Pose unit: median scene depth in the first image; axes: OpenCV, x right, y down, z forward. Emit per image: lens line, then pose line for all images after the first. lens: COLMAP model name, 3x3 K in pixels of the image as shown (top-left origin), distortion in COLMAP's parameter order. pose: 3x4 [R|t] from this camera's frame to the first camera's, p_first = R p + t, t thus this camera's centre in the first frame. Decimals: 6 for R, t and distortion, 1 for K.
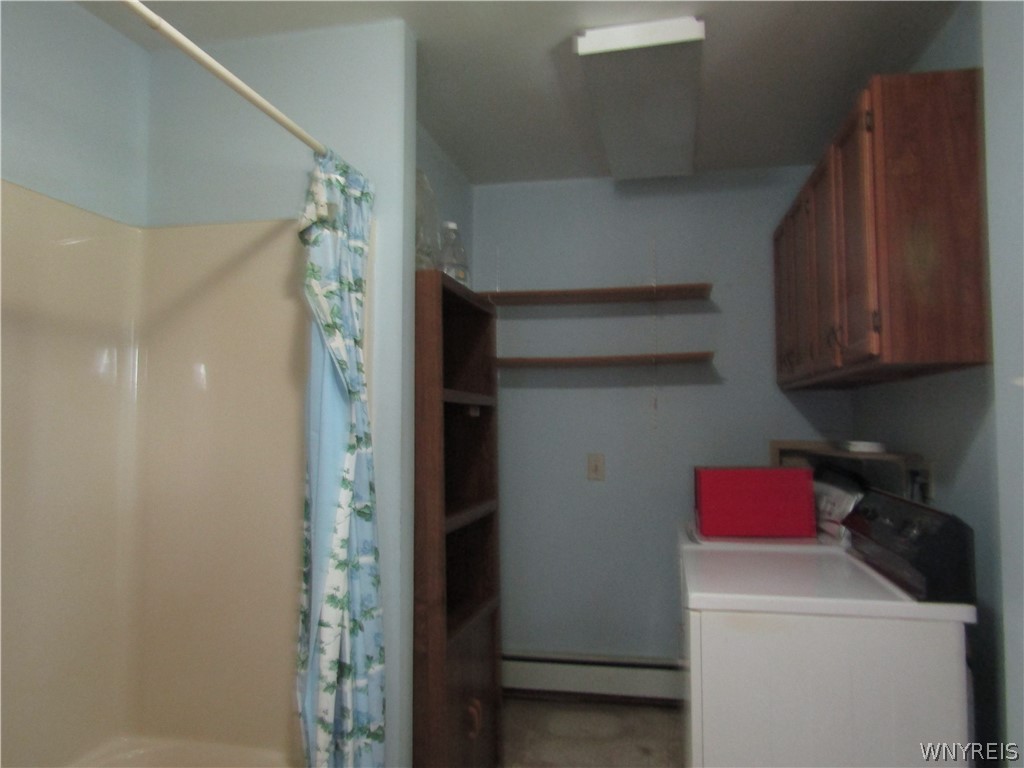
lens RADIAL K [[738.7, 0, 511.9], [0, 738.7, 381.9], [0, 0, 1]] dist [0.009719, 0.003251]
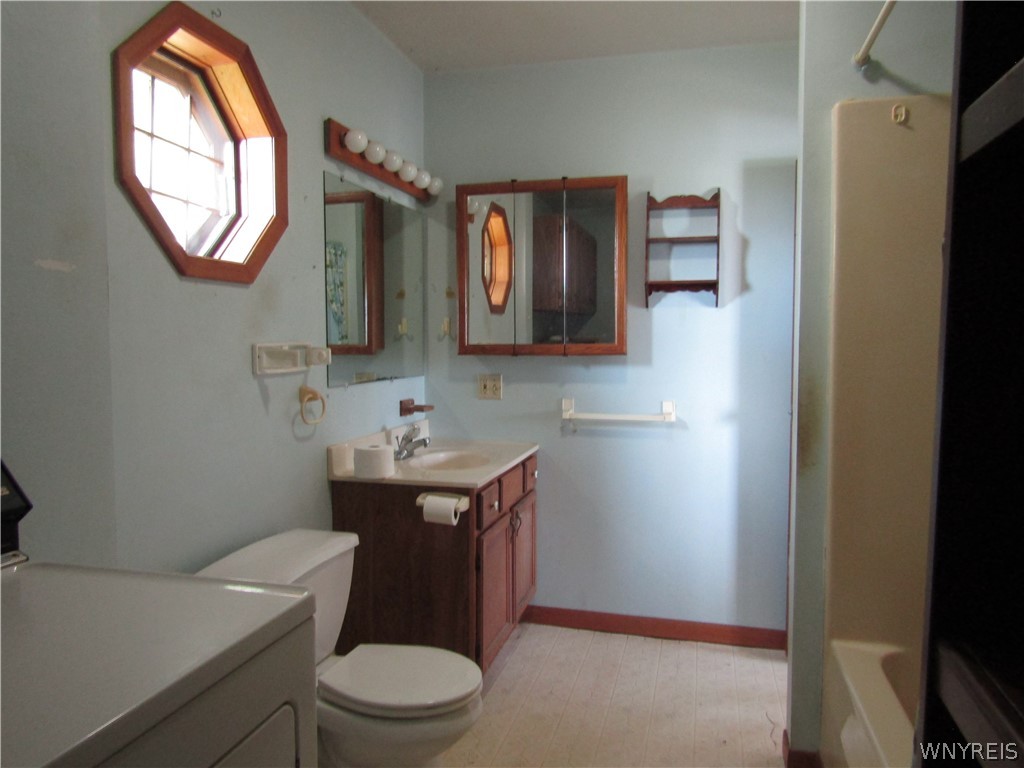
lens RADIAL K [[738.7, 0, 511.8], [0, 738.7, 384.6], [0, 0, 1]] dist [0.009719, 0.003251]
pose [[0.998976, -0.006756, -0.044727, 0.614941], [0.012323, 0.992033, 0.125375, -0.098900], [0.043523, -0.125798, 0.991101, -1.990550]]
